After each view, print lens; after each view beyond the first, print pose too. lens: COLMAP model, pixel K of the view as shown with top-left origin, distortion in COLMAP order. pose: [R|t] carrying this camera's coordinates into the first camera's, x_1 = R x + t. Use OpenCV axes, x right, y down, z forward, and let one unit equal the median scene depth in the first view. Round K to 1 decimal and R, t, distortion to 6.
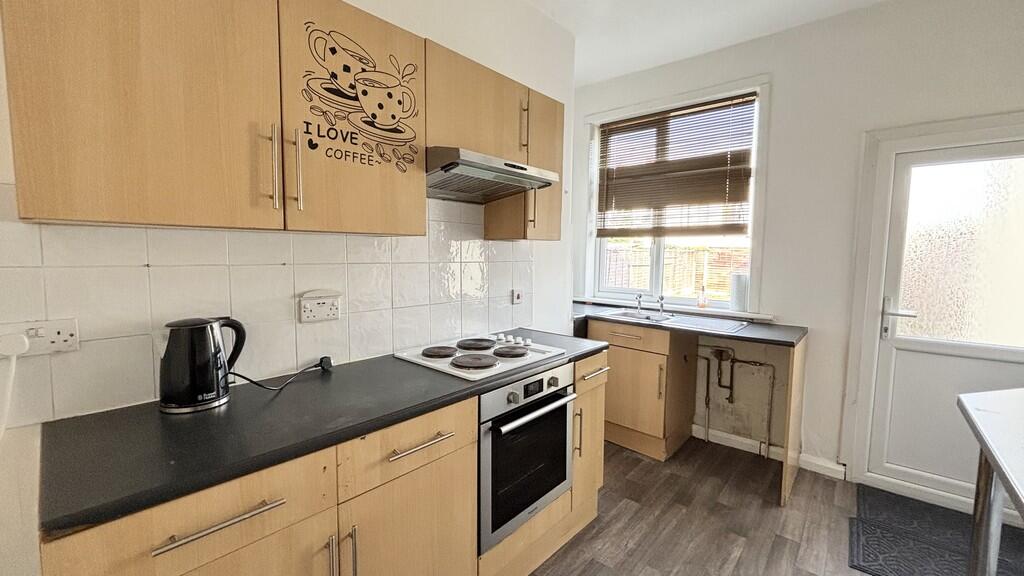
lens RADIAL K [[414.4, 0, 511.7], [0, 414.4, 286.1], [0, 0, 1]] dist [0.009457, -0.001504]
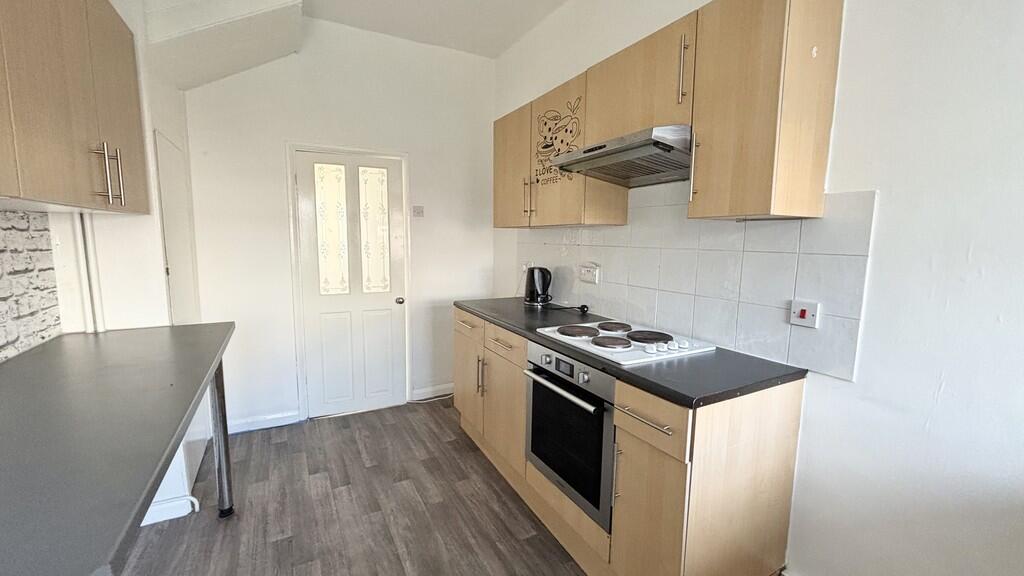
lens RADIAL K [[414.4, 0, 516.6], [0, 414.4, 284.6], [0, 0, 1]] dist [0.009457, -0.001504]
pose [[-0.330486, 0.086278, -0.939859, 0.968797], [-0.092559, 0.988050, 0.123249, -0.067330], [0.939261, 0.127725, -0.318551, 1.108885]]
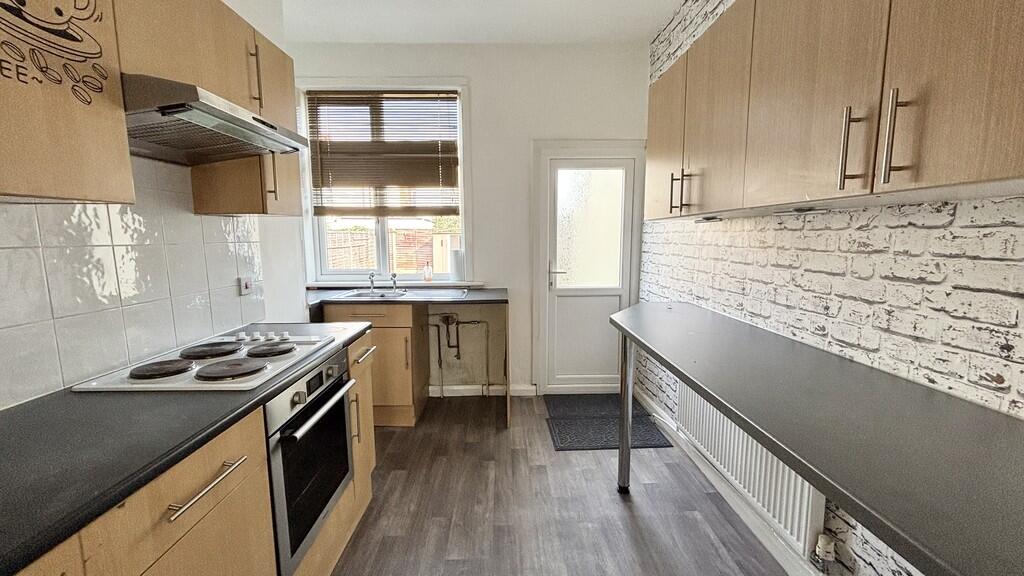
lens RADIAL K [[414.4, 0, 506.5], [0, 414.4, 285.2], [0, 0, 1]] dist [0.009457, -0.001504]
pose [[0.744130, -0.094877, 0.661263, -0.172653], [0.068814, 0.995484, 0.065392, 0.007747], [-0.664481, -0.003156, 0.747298, 0.053095]]
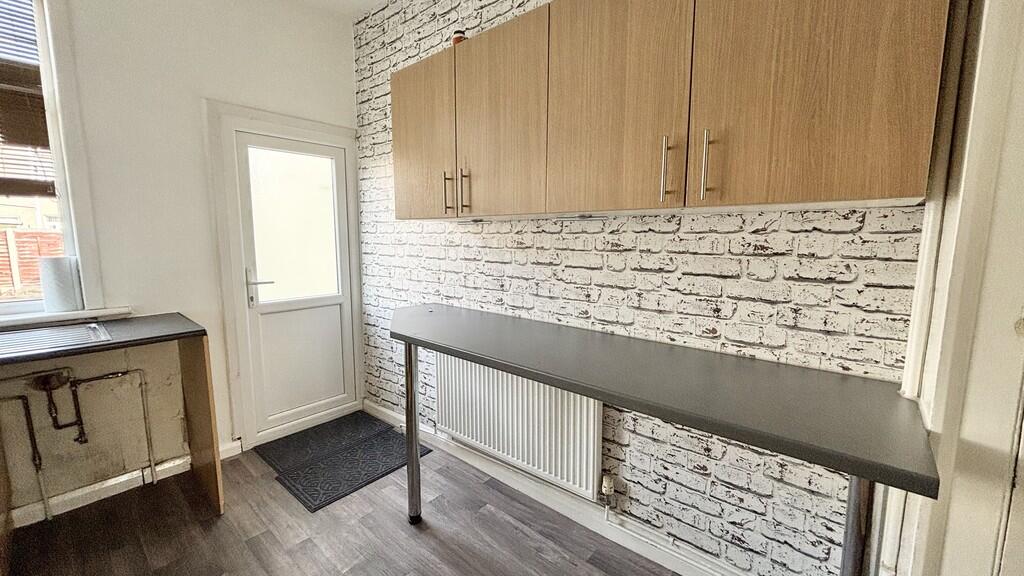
lens RADIAL K [[414.4, 0, 513.1], [0, 414.4, 285.2], [0, 0, 1]] dist [0.009457, -0.001504]
pose [[0.006694, -0.132666, 0.991138, -0.170286], [0.079007, 0.988132, 0.131730, -0.019562], [-0.996852, 0.077426, 0.017096, 0.353856]]
